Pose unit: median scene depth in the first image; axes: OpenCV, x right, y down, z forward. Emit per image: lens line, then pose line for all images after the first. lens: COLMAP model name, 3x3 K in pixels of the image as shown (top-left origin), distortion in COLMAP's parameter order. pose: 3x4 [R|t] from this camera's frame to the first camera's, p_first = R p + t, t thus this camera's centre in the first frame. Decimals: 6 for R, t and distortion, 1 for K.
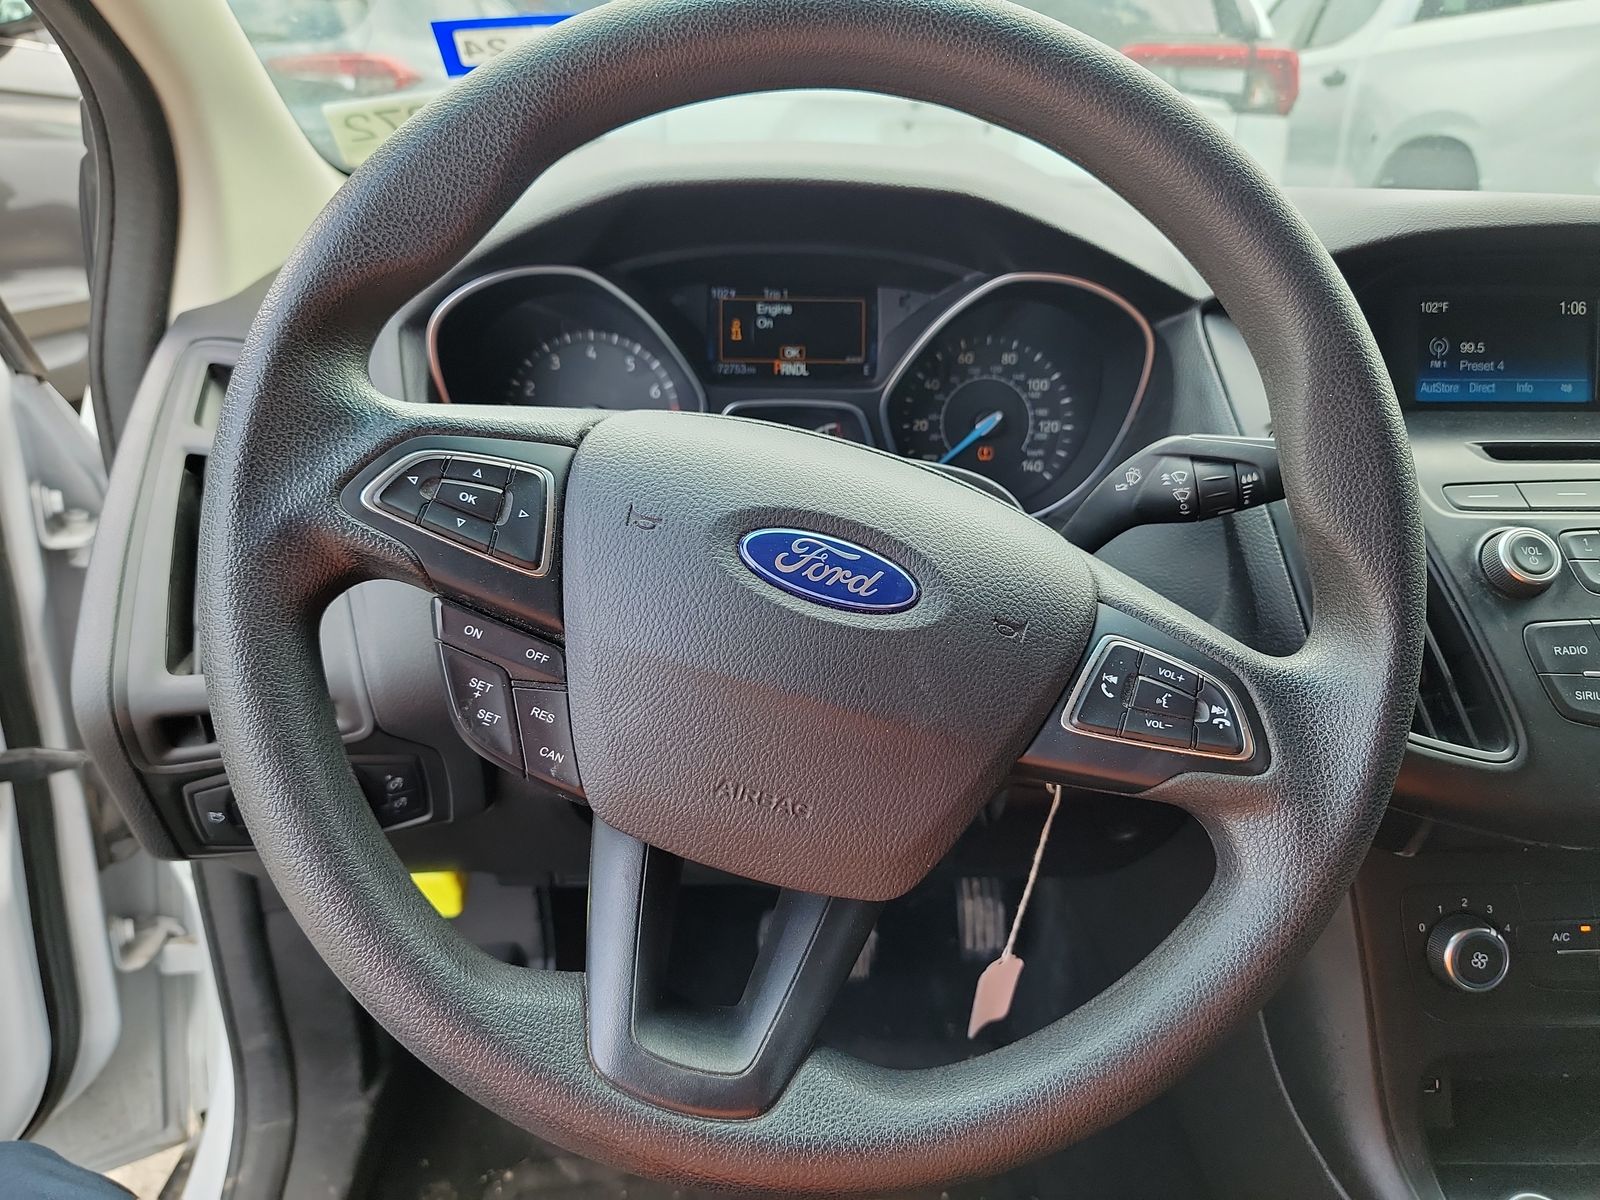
lens RADIAL K [[1165.6, 0, 805.5], [0, 1165.6, 597.2], [0, 0, 1]] dist [0.005272, -0.008216]
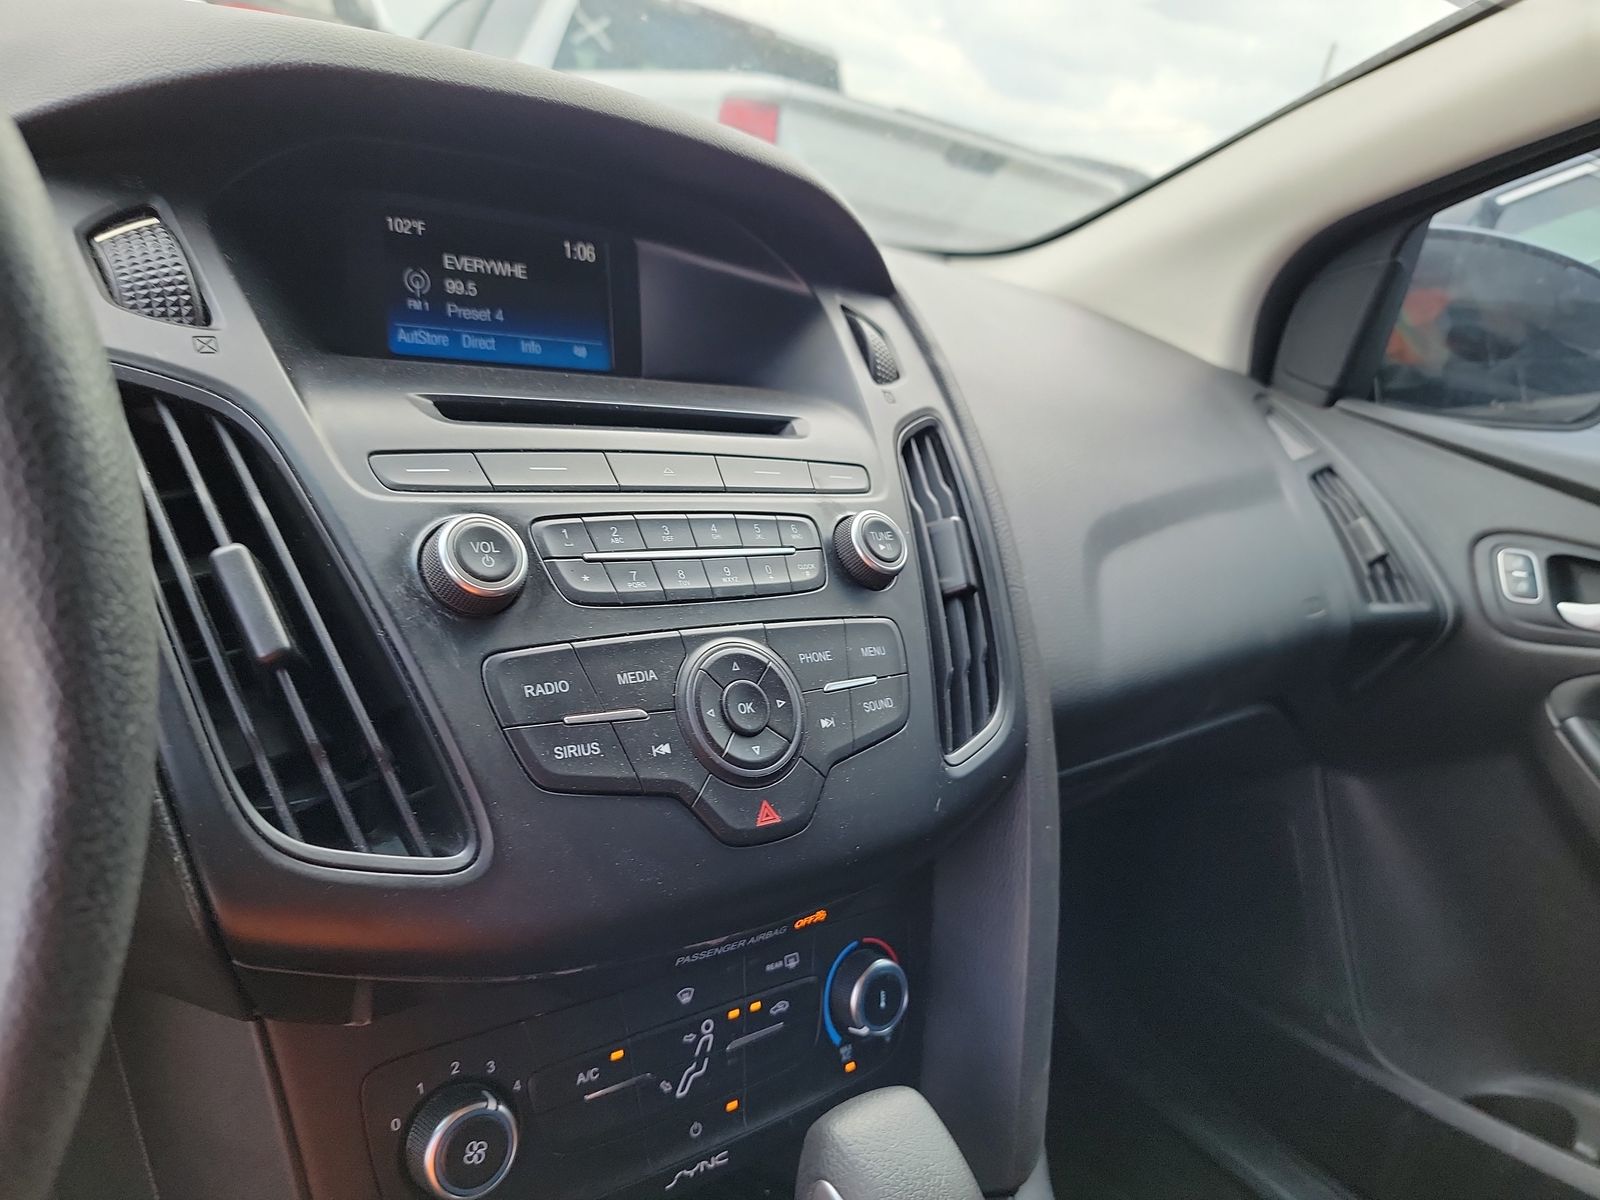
lens RADIAL K [[1165.6, 0, 805.5], [0, 1165.6, 597.2], [0, 0, 1]] dist [0.005272, -0.008216]
pose [[0.795075, -0.052251, 0.604256, 0.348187], [0.068813, 0.997620, -0.004277, 0.004630], [-0.602595, 0.044981, 0.796779, 0.339059]]
